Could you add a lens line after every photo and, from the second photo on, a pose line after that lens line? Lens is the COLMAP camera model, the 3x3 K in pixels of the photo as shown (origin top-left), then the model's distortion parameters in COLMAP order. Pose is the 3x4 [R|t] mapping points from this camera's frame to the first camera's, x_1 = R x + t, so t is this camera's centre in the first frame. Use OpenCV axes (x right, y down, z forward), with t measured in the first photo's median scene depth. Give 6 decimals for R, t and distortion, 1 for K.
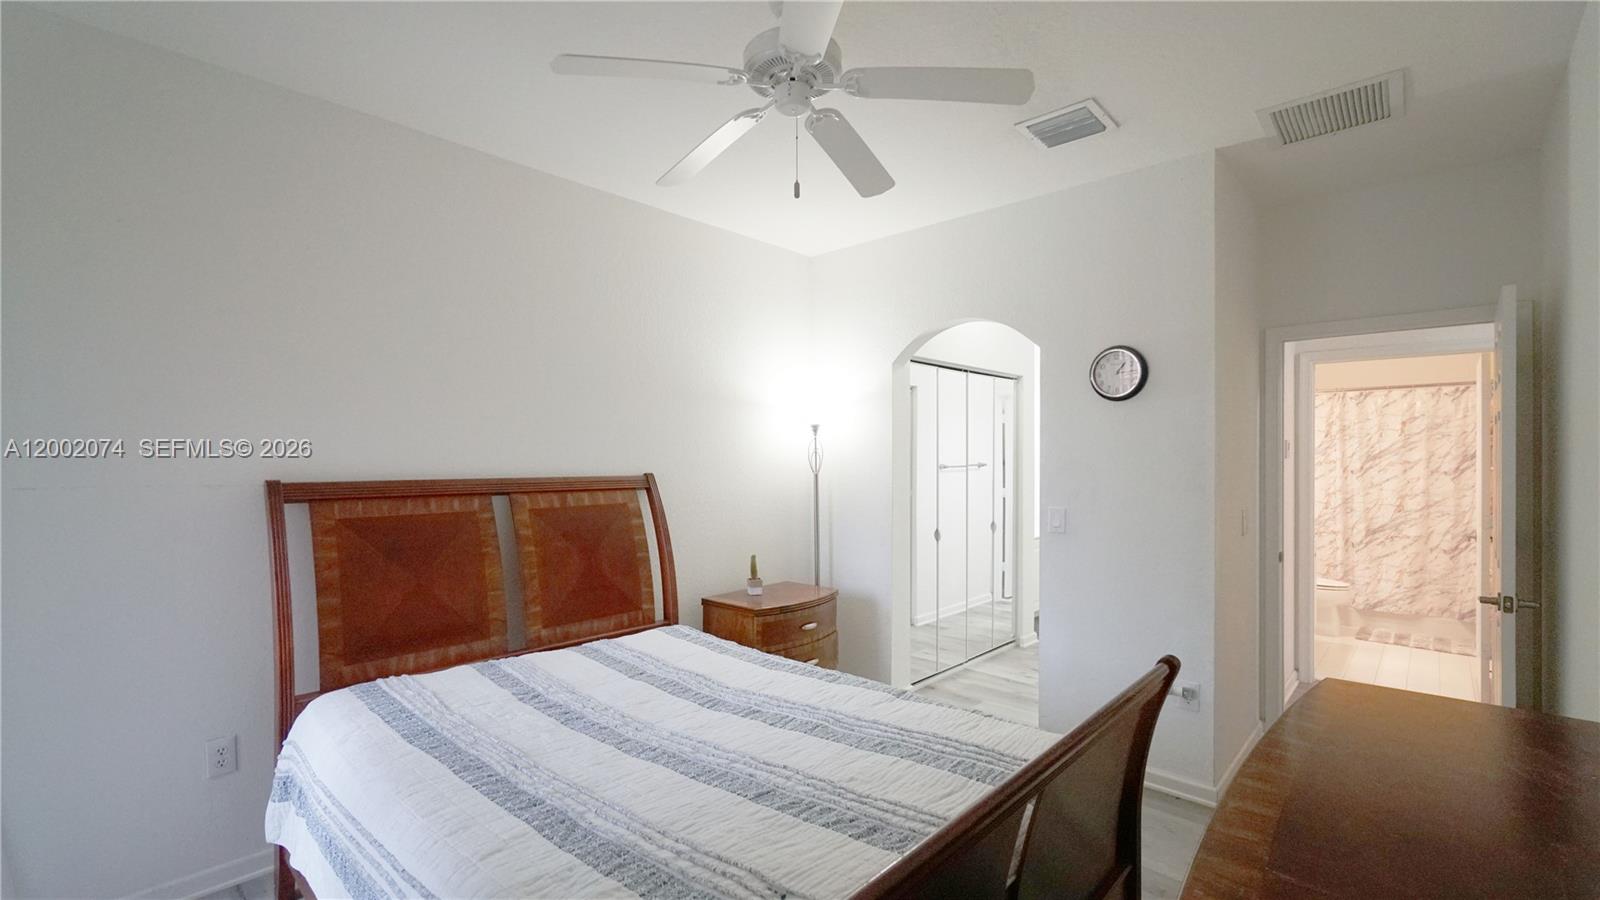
lens RADIAL K [[709.5, 0, 793.2], [0, 709.5, 467.0], [0, 0, 1]] dist [-0.009044, 0.003702]
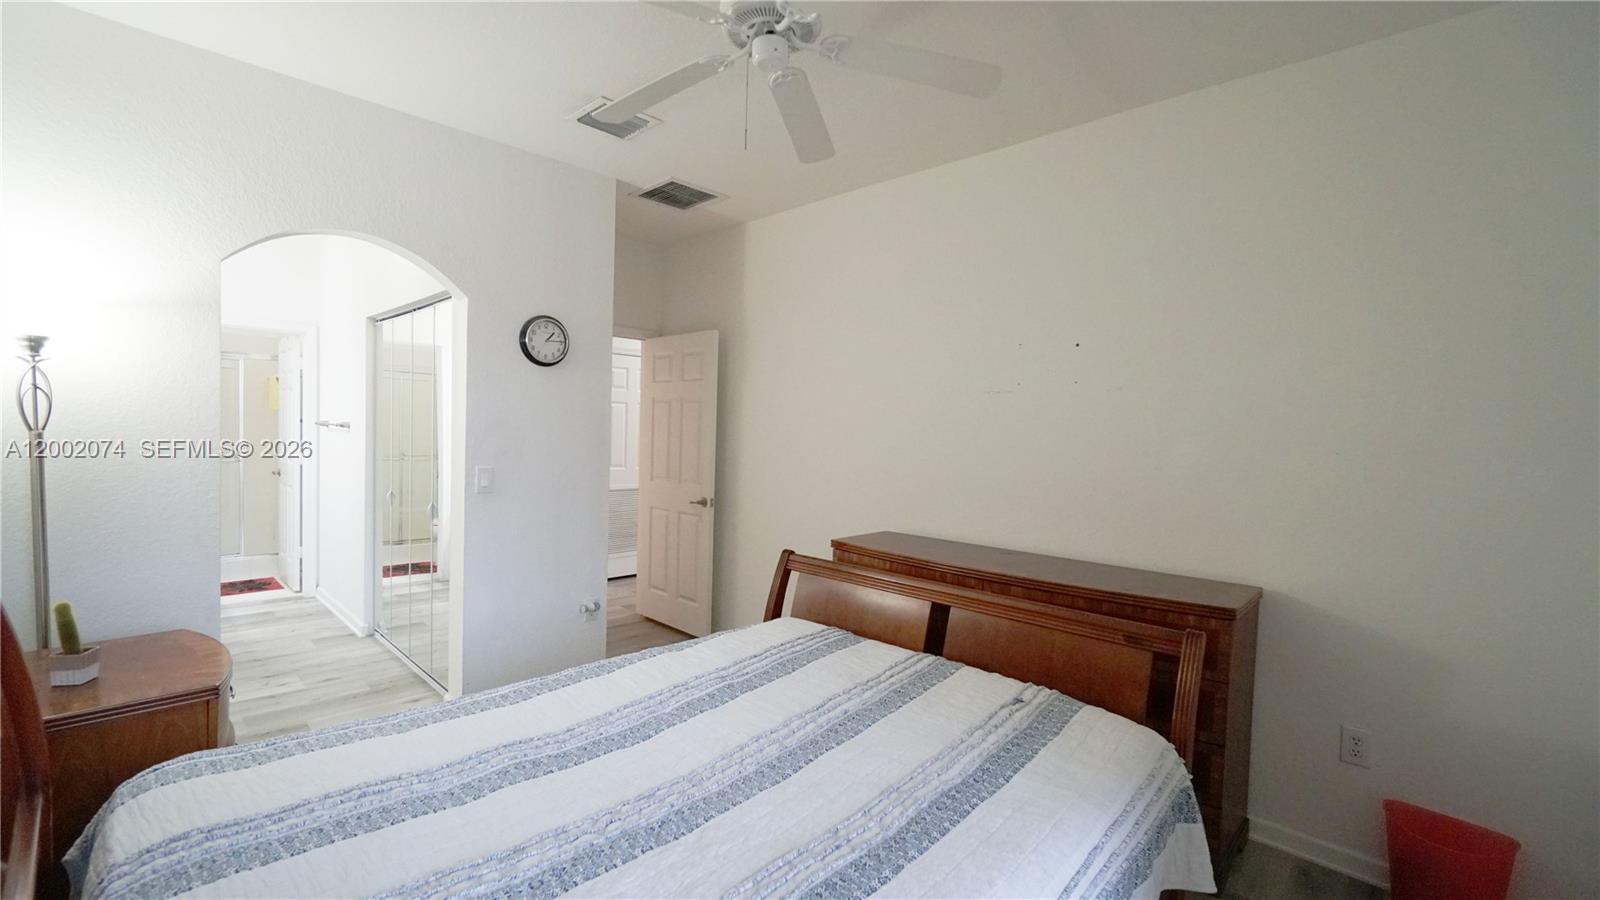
lens RADIAL K [[709.5, 0, 792.2], [0, 709.5, 451.8], [0, 0, 1]] dist [-0.009044, 0.003702]
pose [[-0.013564, -0.034348, 0.999318, -0.813185], [-0.016008, 0.999289, 0.034130, -0.004127], [-0.999780, -0.015535, -0.014104, 0.784461]]
